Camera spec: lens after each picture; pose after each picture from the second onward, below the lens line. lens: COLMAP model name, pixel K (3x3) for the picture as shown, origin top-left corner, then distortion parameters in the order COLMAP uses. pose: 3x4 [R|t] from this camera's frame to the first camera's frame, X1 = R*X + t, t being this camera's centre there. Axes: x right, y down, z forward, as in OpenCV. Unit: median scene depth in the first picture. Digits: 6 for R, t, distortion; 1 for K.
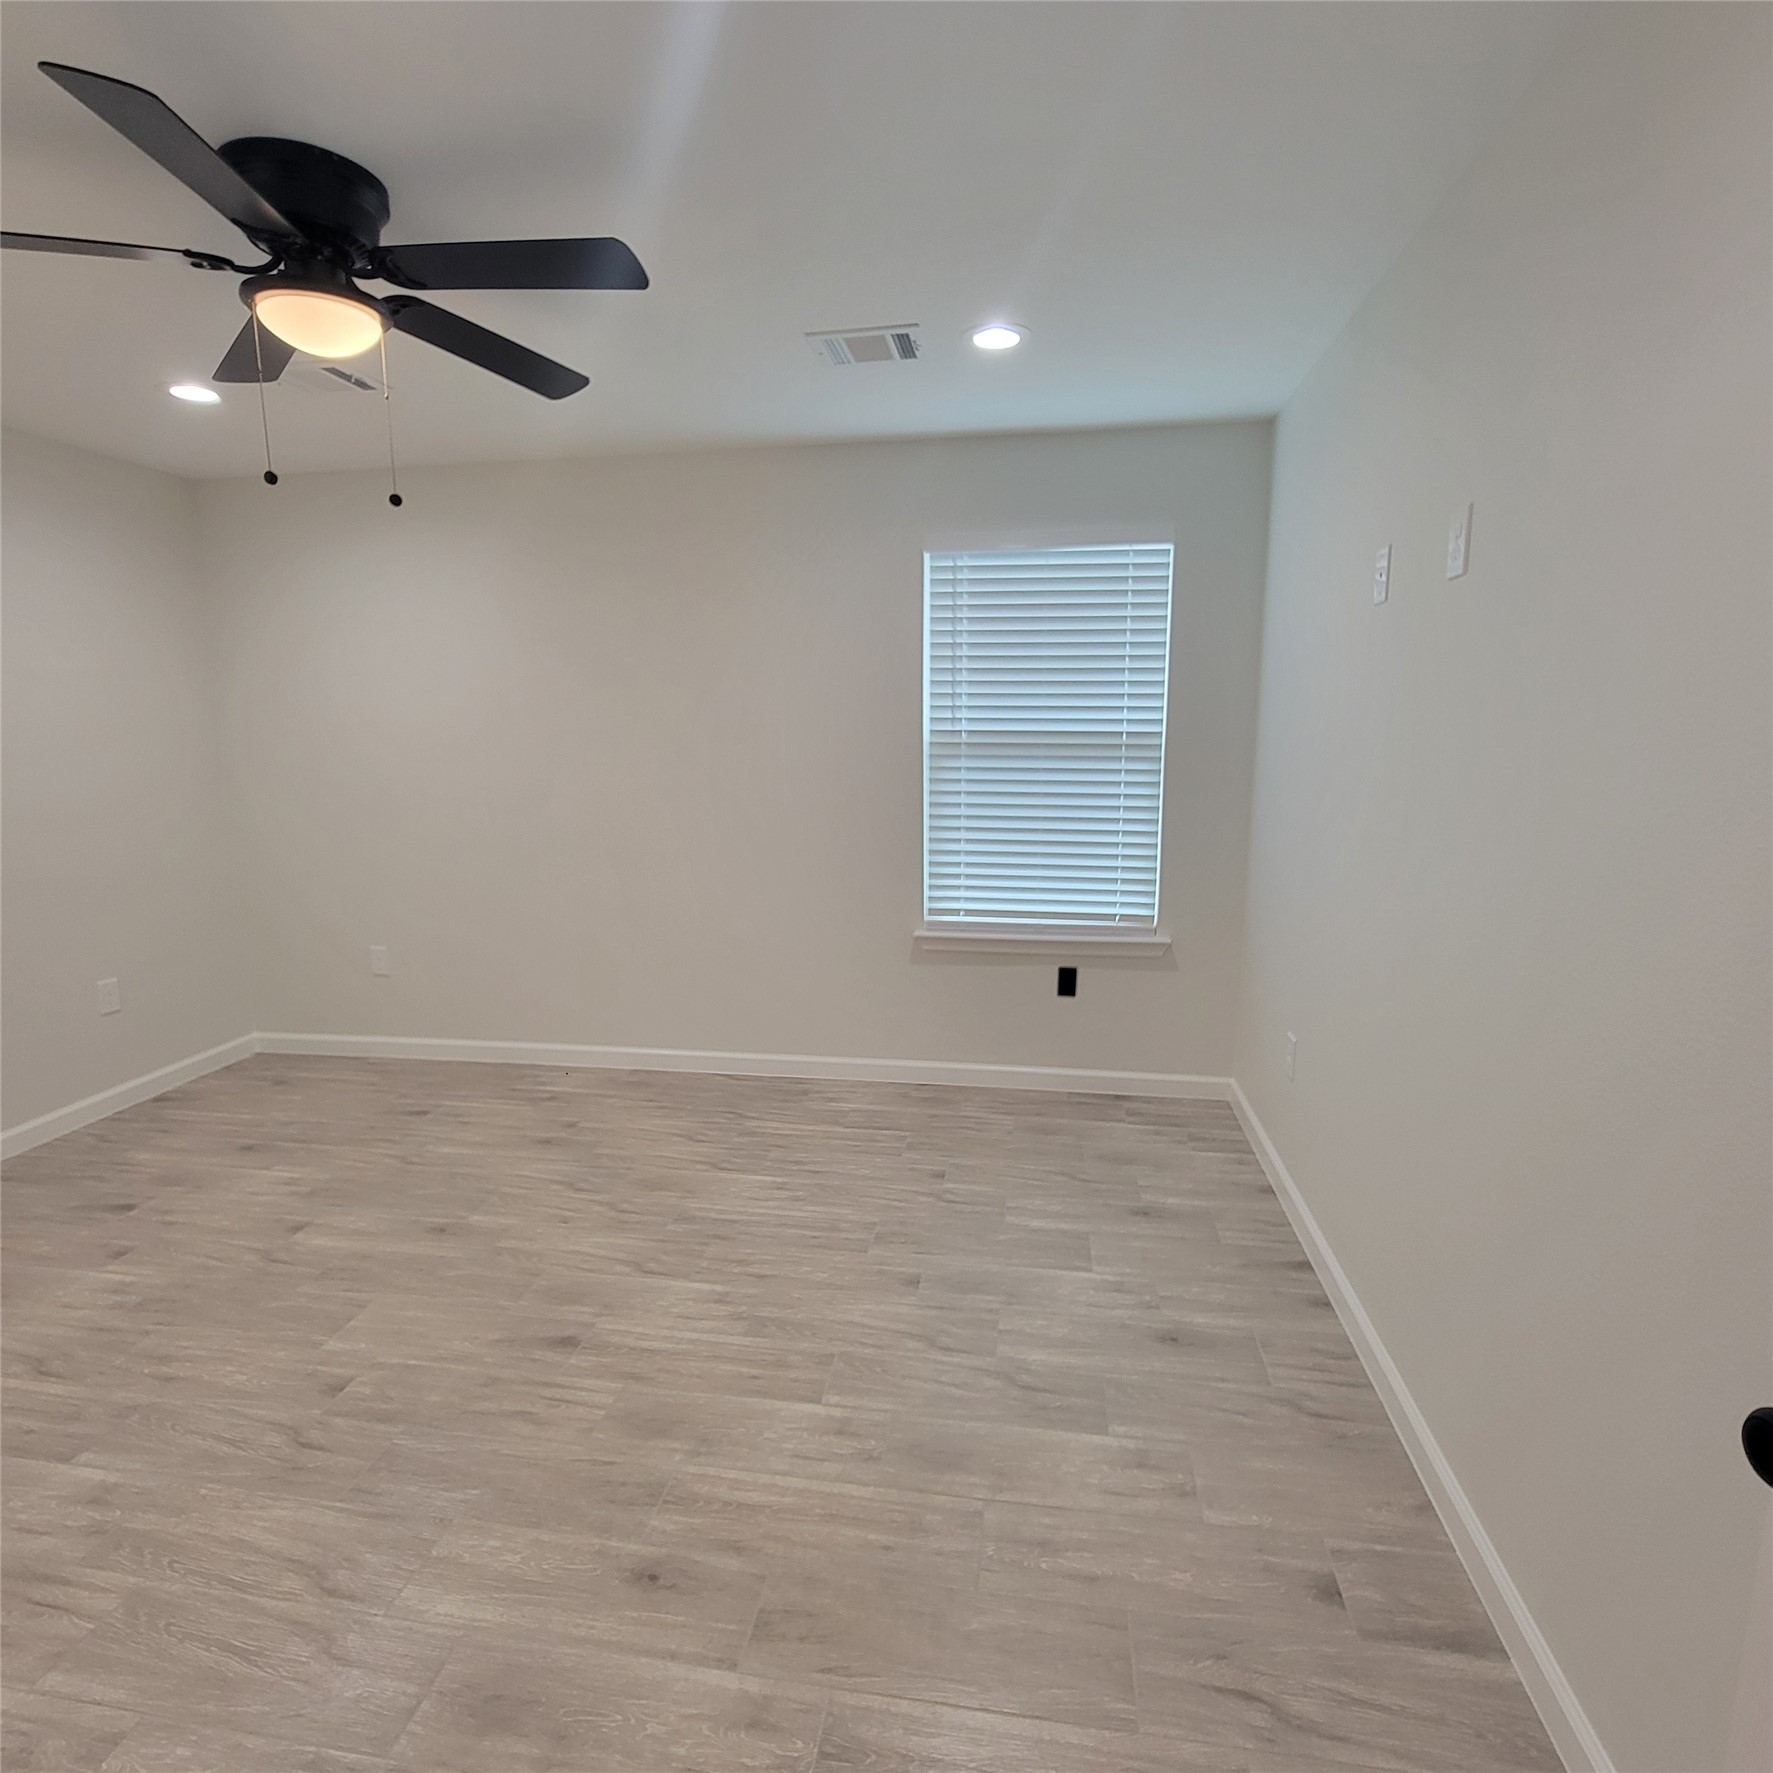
lens RADIAL K [[965.8, 0, 881.4], [0, 965.8, 883.5], [0, 0, 1]] dist [-0.009689, 0.002433]
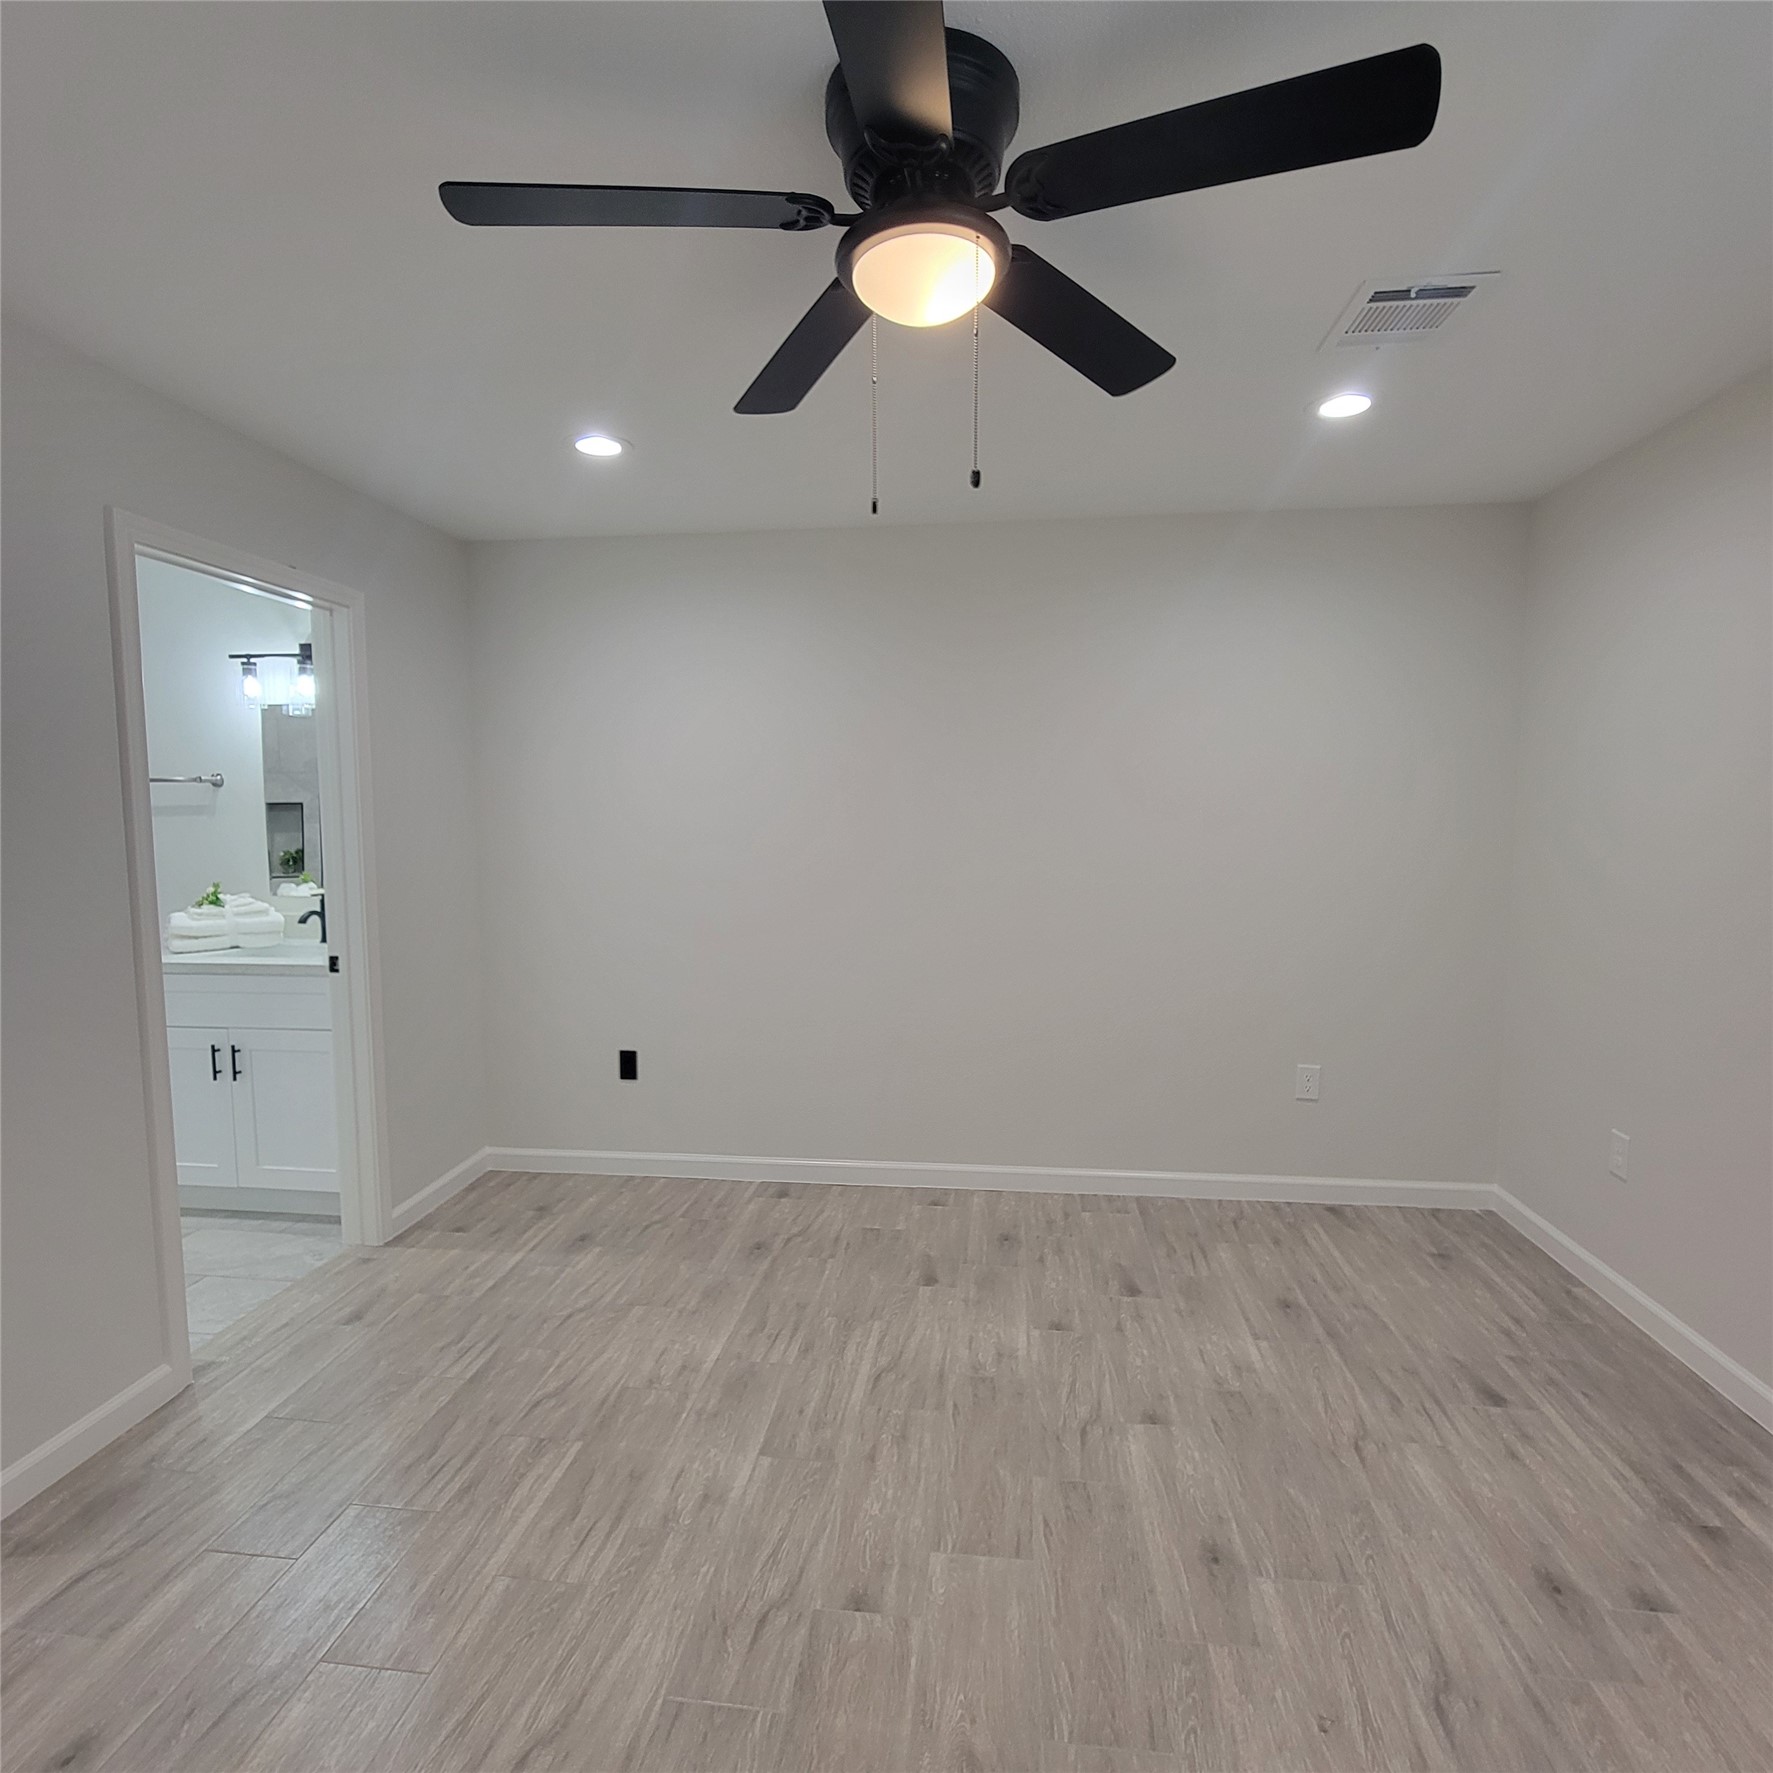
lens RADIAL K [[965.8, 0, 888.3], [0, 965.8, 883.0], [0, 0, 1]] dist [-0.009689, 0.002433]
pose [[0.044128, 0.087121, -0.995220, 0.149410], [-0.159804, 0.983978, 0.079051, -0.112960], [0.986162, 0.155552, 0.057343, 0.643291]]
